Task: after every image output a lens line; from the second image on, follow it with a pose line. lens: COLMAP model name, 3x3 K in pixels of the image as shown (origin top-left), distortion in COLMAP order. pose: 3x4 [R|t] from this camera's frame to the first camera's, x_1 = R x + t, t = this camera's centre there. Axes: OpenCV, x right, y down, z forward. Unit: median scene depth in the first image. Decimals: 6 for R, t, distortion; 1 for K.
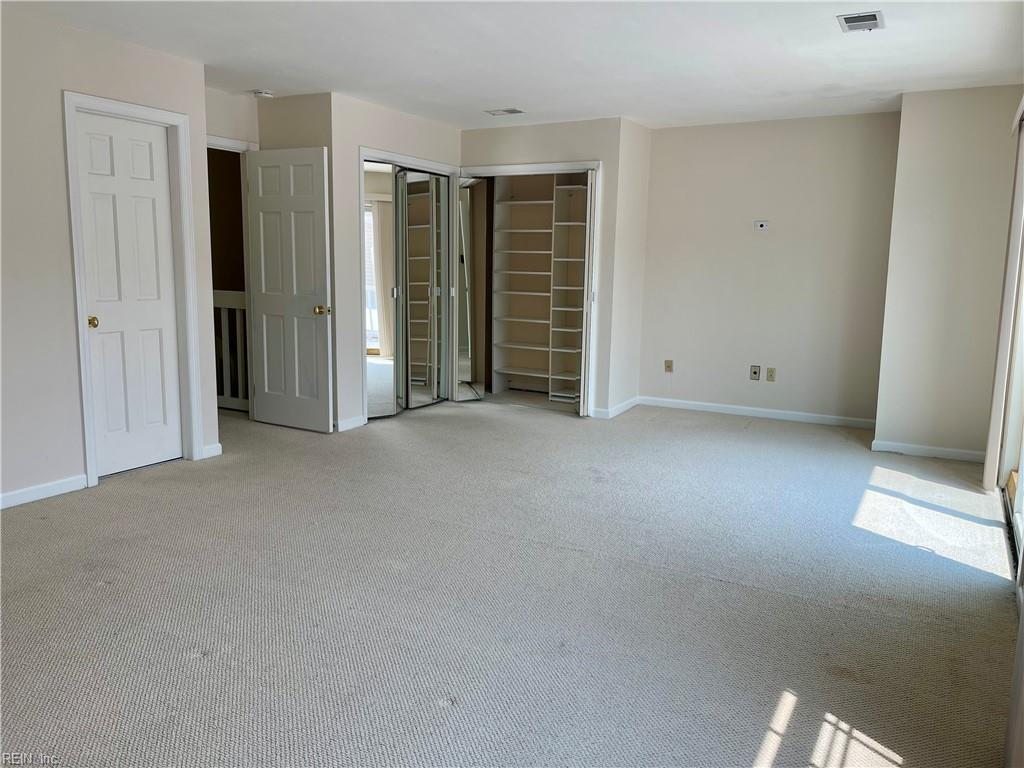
lens RADIAL K [[771.0, 0, 515.5], [0, 771.0, 382.7], [0, 0, 1]] dist [0.033404, -0.006853]
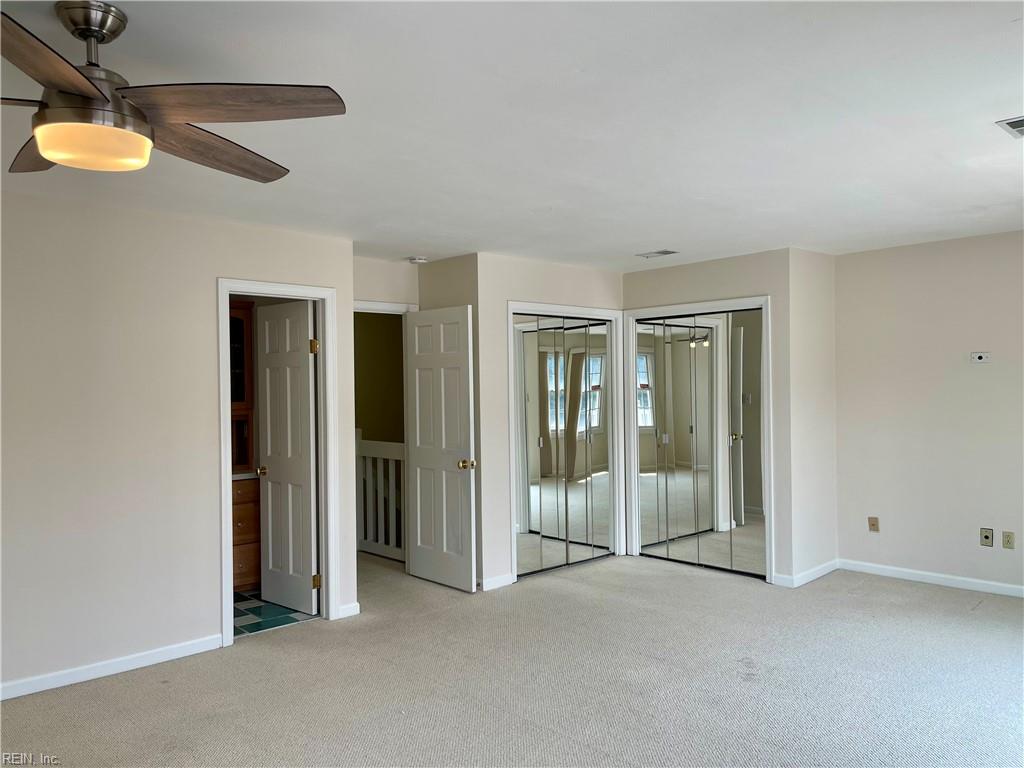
lens RADIAL K [[769.3, 0, 509.9], [0, 769.3, 396.0], [0, 0, 1]] dist [0.088925, -0.128349]
pose [[0.951788, -0.029450, -0.305341, 0.103580], [-0.014957, 0.989742, -0.142082, -0.040298], [0.306393, 0.139798, 0.941584, 0.075267]]
